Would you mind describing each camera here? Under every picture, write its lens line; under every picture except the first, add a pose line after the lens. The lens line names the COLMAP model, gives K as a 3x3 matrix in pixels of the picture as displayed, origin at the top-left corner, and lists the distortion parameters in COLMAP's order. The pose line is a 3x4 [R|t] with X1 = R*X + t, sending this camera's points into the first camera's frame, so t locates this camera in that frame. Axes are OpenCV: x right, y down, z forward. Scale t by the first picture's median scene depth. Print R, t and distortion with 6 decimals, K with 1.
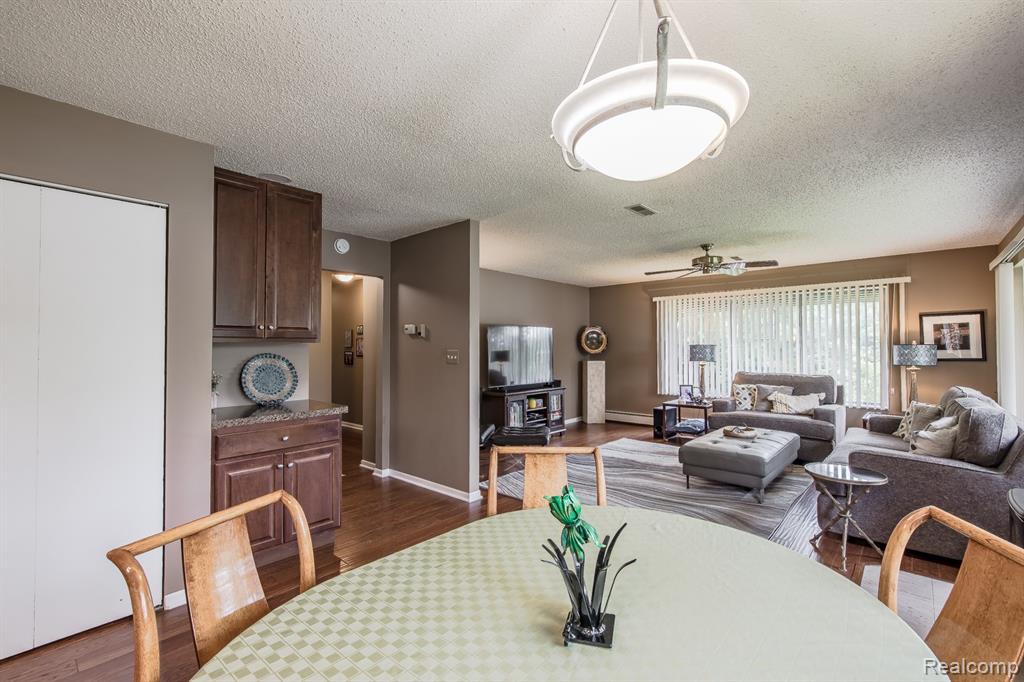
lens RADIAL K [[458.7, 0, 507.3], [0, 458.7, 343.4], [0, 0, 1]] dist [0.002546, -0.001549]
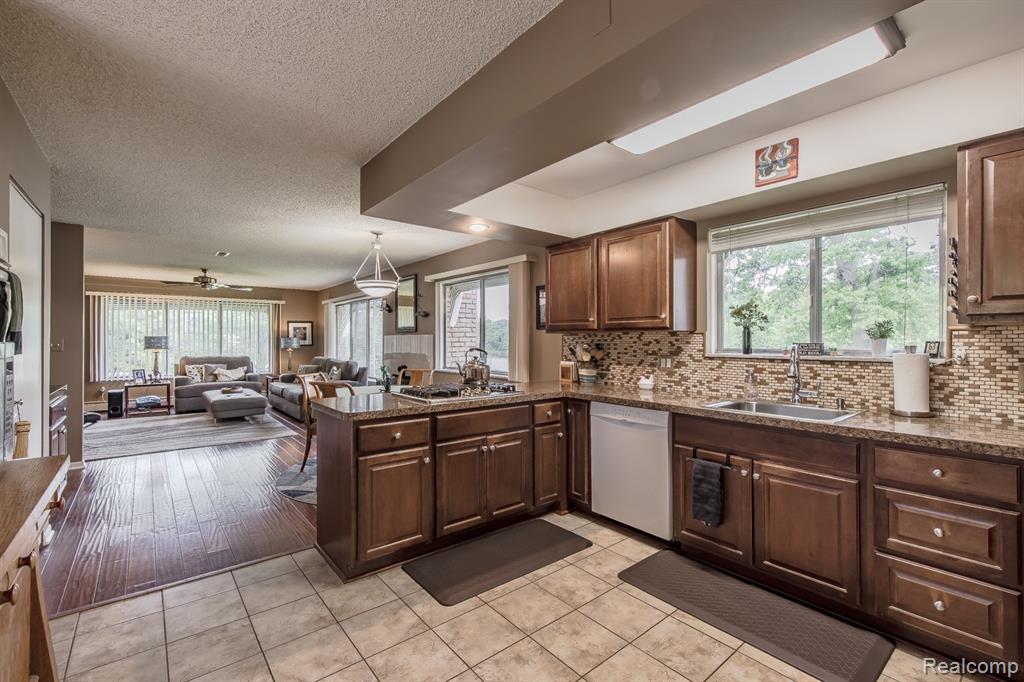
lens RADIAL K [[449.8, 0, 516.3], [0, 449.8, 341.4], [0, 0, 1]] dist [0.001008, 0.000770]
pose [[0.149834, 0.000037, 0.988711, -0.765846], [-0.007727, 0.999970, 0.001134, 0.009492], [-0.988681, -0.007809, 0.149830, -0.194498]]
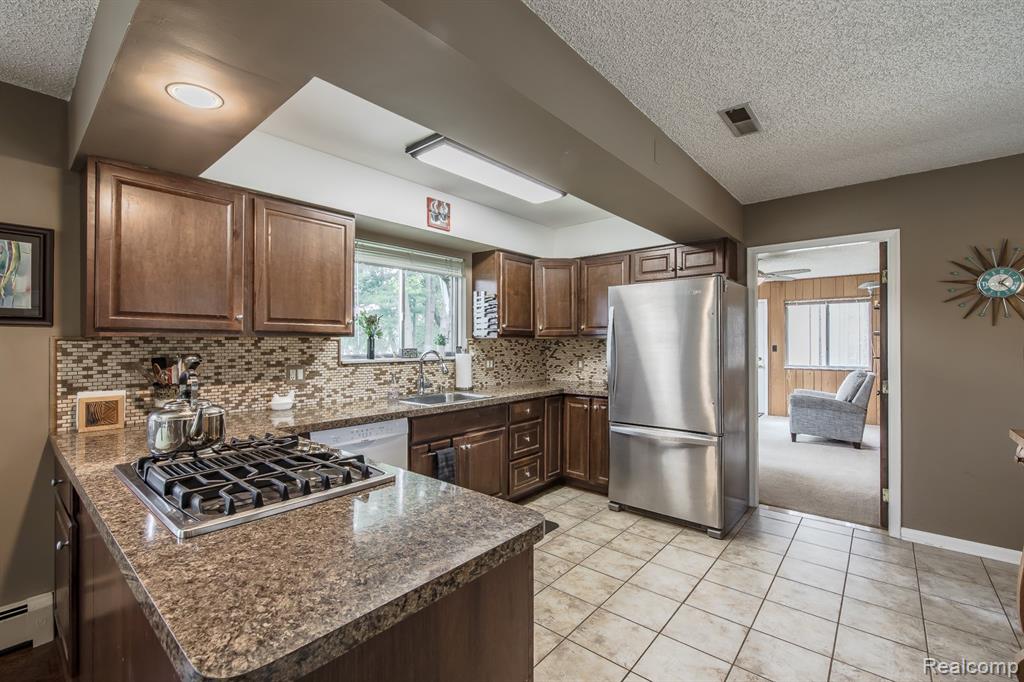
lens RADIAL K [[449.8, 0, 495.4], [0, 449.8, 339.7], [0, 0, 1]] dist [0.001008, 0.000770]
pose [[-0.999883, 0.002796, -0.015011, -0.341618], [0.003007, 0.999897, -0.014014, 0.005736], [0.014970, -0.014057, -0.999789, 0.224241]]
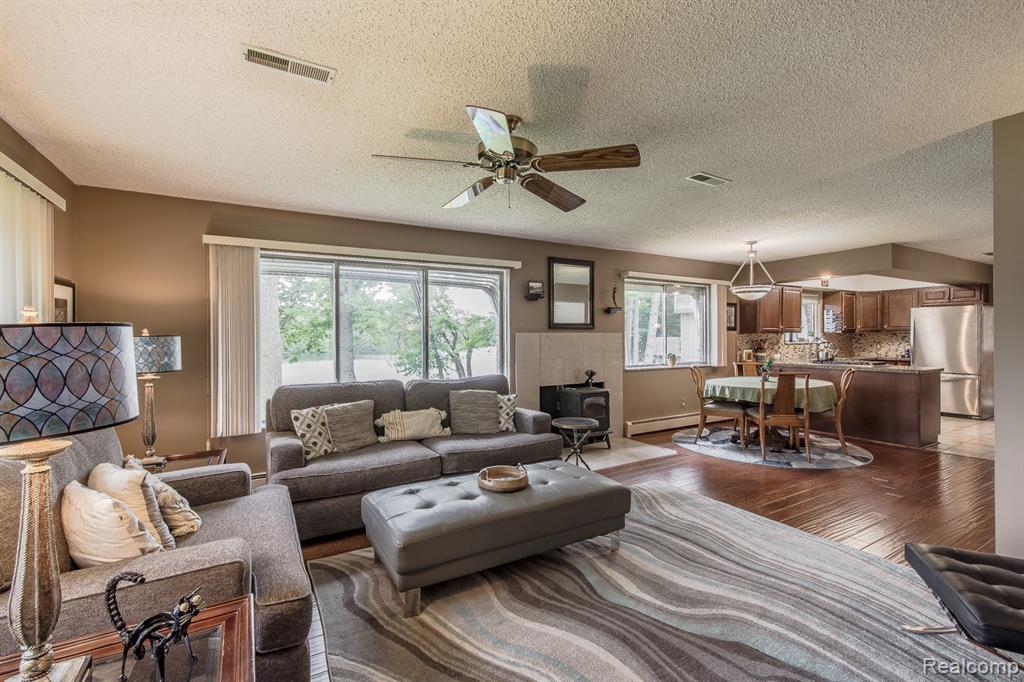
lens RADIAL K [[449.8, 0, 501.2], [0, 449.8, 341.4], [0, 0, 1]] dist [0.001008, 0.000770]
pose [[-0.952562, 0.004409, 0.304313, 0.273684], [0.006014, 0.999972, 0.004340, 0.008881], [-0.304285, 0.005964, -0.952562, 1.298508]]
